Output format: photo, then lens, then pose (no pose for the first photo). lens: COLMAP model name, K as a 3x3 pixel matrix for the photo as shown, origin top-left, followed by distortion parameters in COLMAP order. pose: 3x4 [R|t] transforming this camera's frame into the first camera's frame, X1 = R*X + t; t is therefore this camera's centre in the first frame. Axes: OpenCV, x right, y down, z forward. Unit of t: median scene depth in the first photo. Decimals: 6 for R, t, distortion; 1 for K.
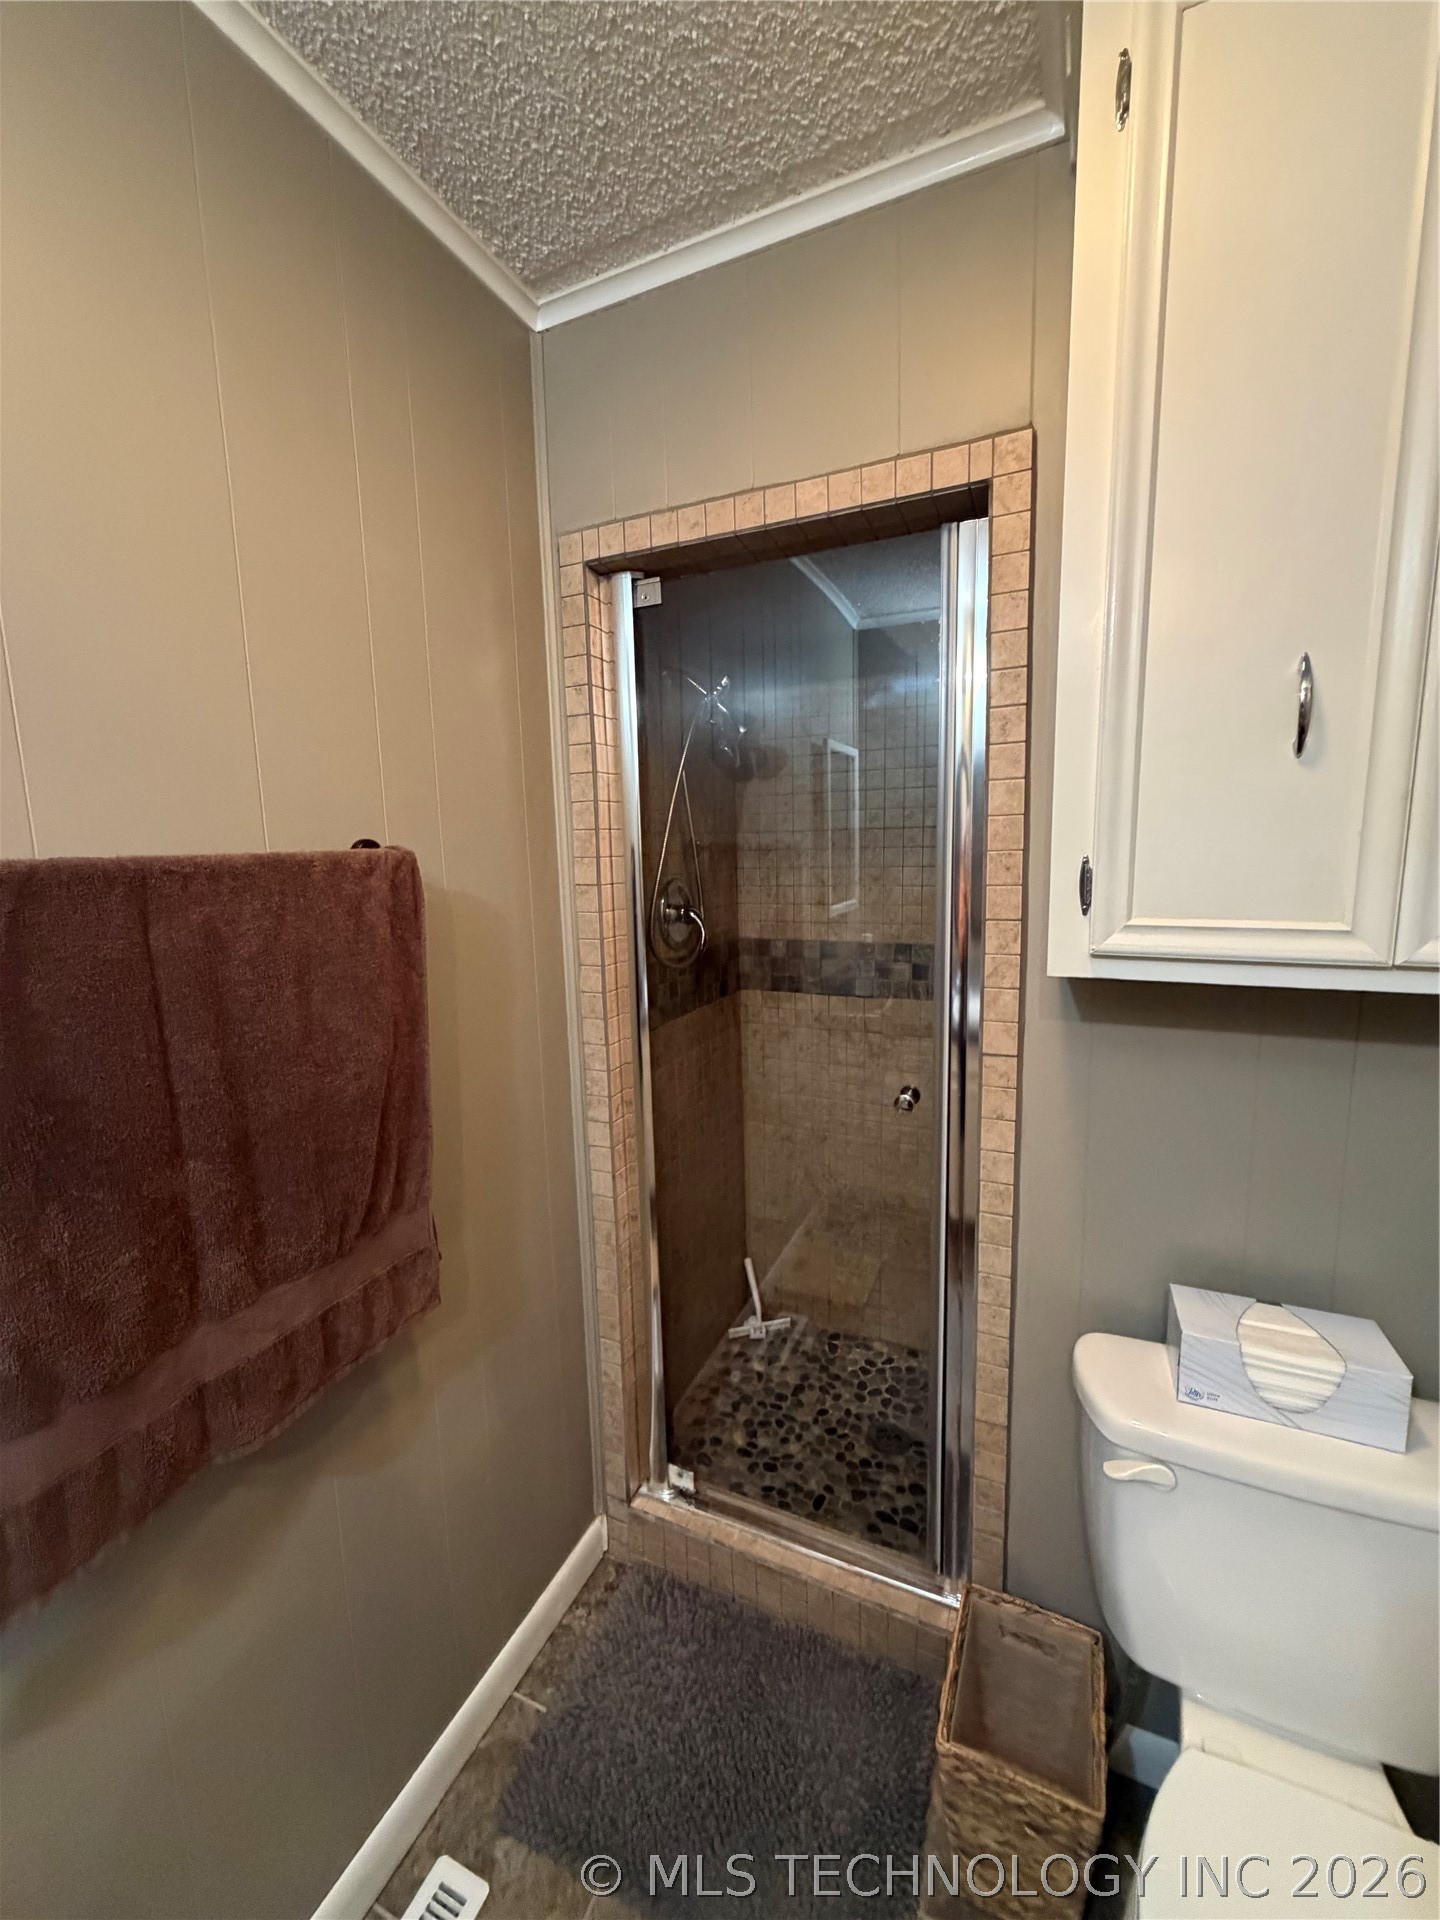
lens RADIAL K [[766.7, 0, 721.1], [0, 766.7, 951.4], [0, 0, 1]] dist [0.002014, 0.000132]
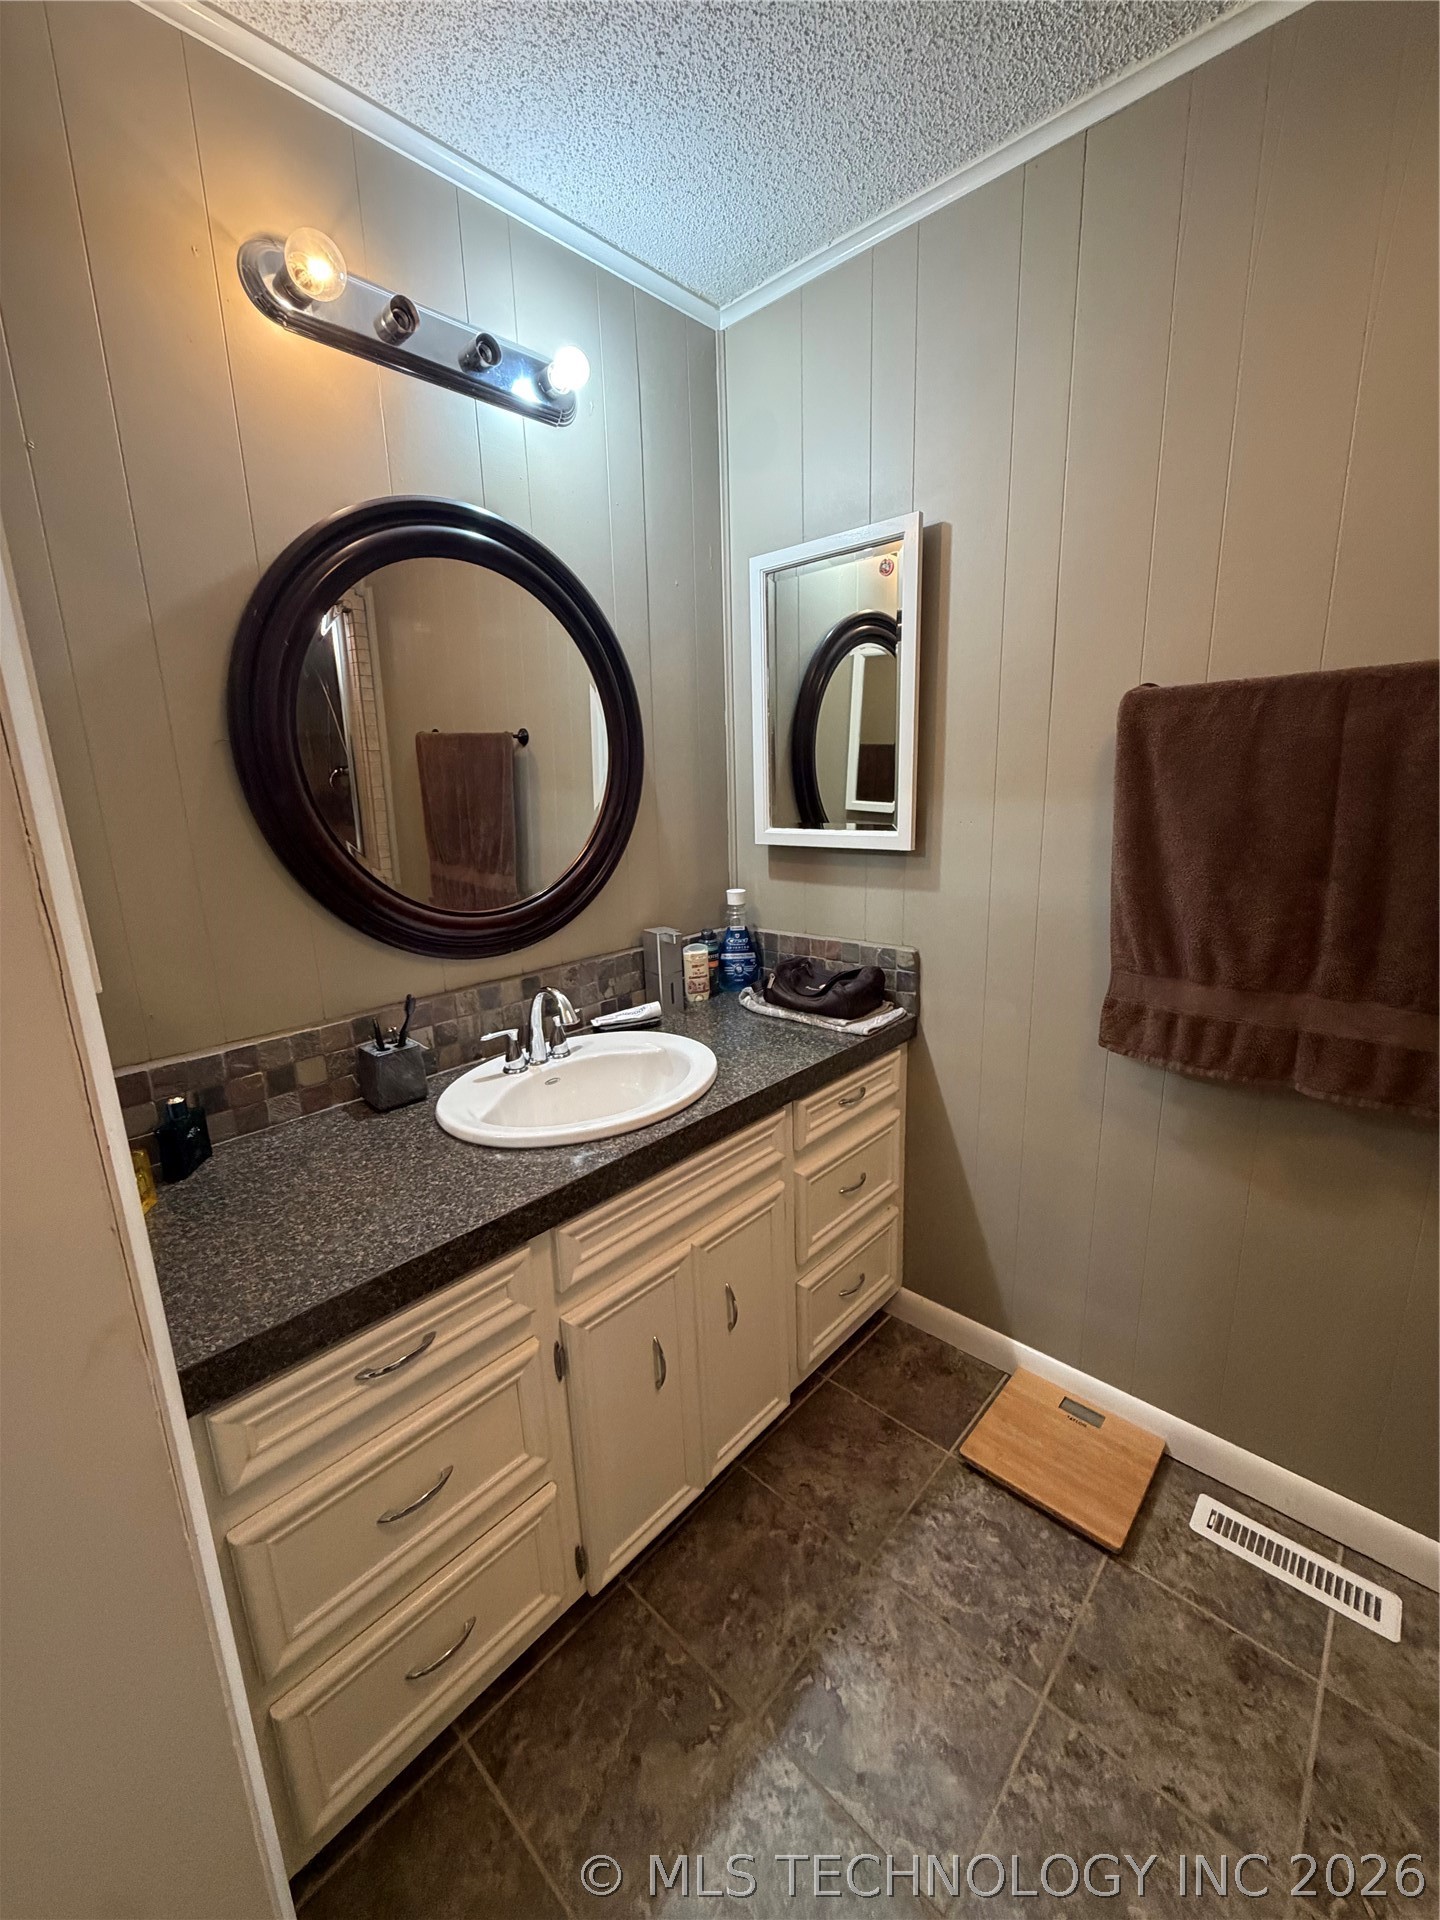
lens RADIAL K [[766.7, 0, 721.1], [0, 766.7, 951.4], [0, 0, 1]] dist [0.002014, 0.000132]
pose [[-0.316189, 0.245627, -0.916347, 1.037488], [-0.091261, 0.953547, 0.287089, 0.078930], [0.944296, 0.174401, -0.279085, 0.313268]]
